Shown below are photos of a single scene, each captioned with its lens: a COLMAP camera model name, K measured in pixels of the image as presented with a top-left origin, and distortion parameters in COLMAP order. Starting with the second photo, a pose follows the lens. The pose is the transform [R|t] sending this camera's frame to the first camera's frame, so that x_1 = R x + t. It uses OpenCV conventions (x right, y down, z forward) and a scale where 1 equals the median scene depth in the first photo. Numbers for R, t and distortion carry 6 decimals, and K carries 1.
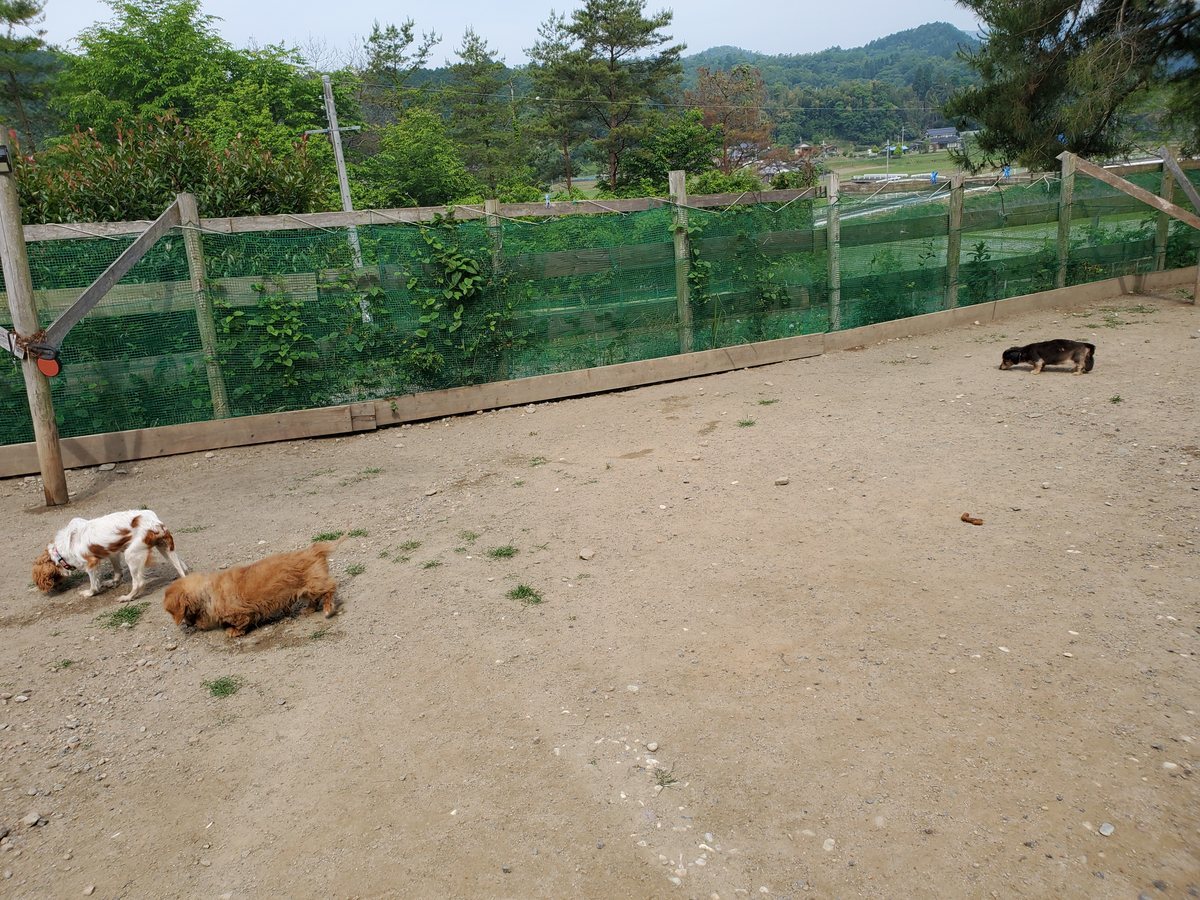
lens RADIAL K [[928.4, 0, 580.3], [0, 928.4, 459.2], [0, 0, 1]] dist [0.010154, -0.001719]
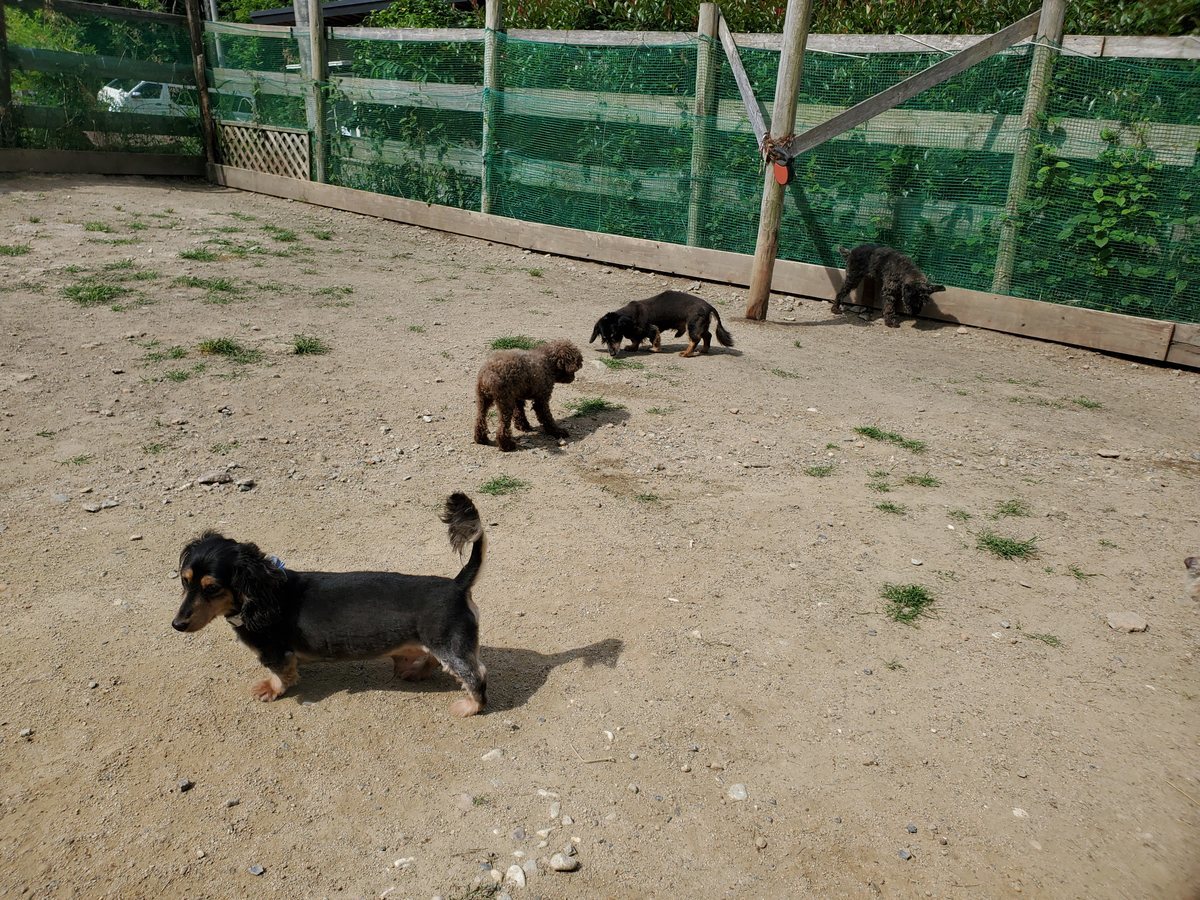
lens RADIAL K [[928.4, 0, 559.9], [0, 928.4, 438.1], [0, 0, 1]] dist [0.010154, -0.001719]
pose [[0.425400, 0.368900, -0.826407, 0.167385], [-0.299324, 0.919111, 0.256202, -0.020711], [0.854072, 0.138375, 0.501411, 0.272013]]
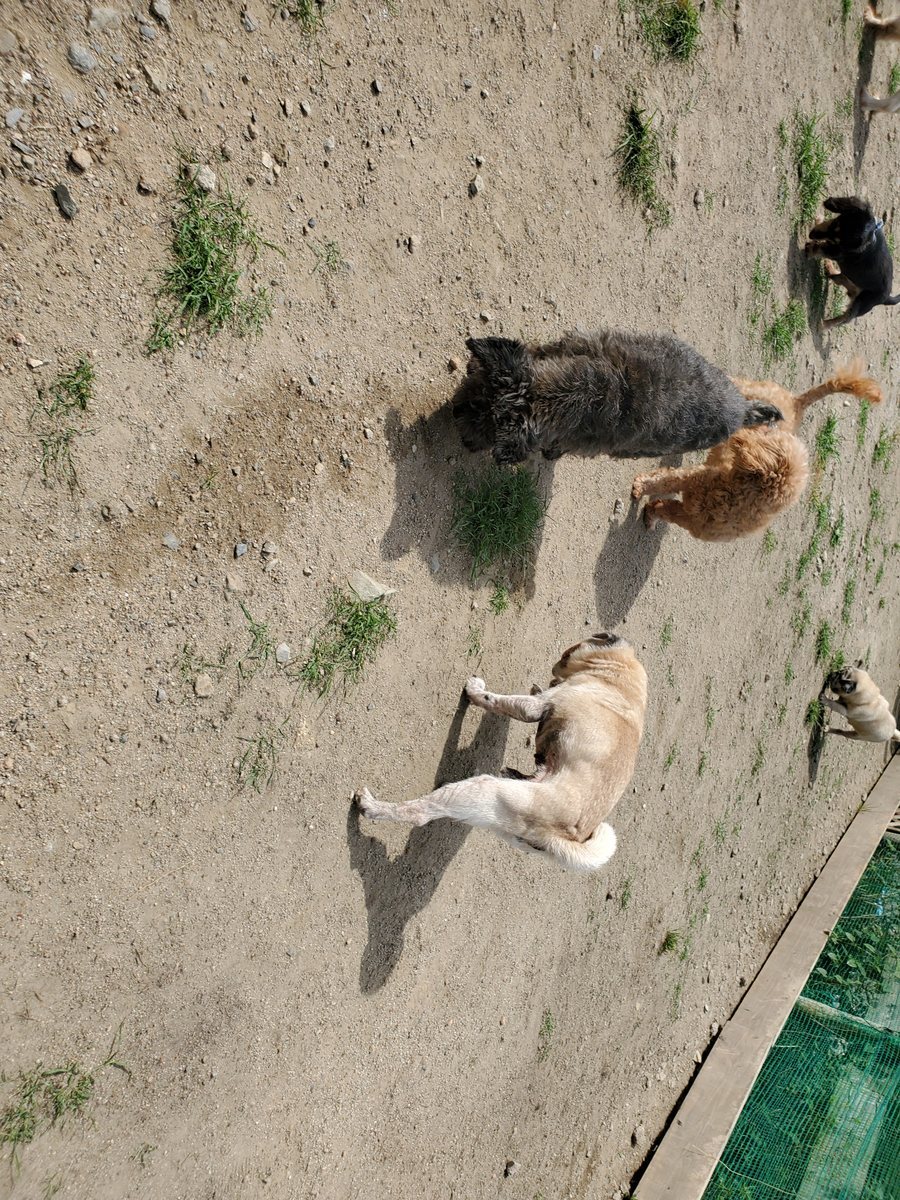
lens RADIAL K [[928.4, 0, 465.3], [0, 928.4, 611.5], [0, 0, 1]] dist [0.010154, -0.001719]
pose [[-0.516033, -0.272211, -0.812164, -0.170287], [-0.727058, -0.362105, 0.583324, -0.068740], [-0.452876, 0.891505, -0.011055, 0.587521]]
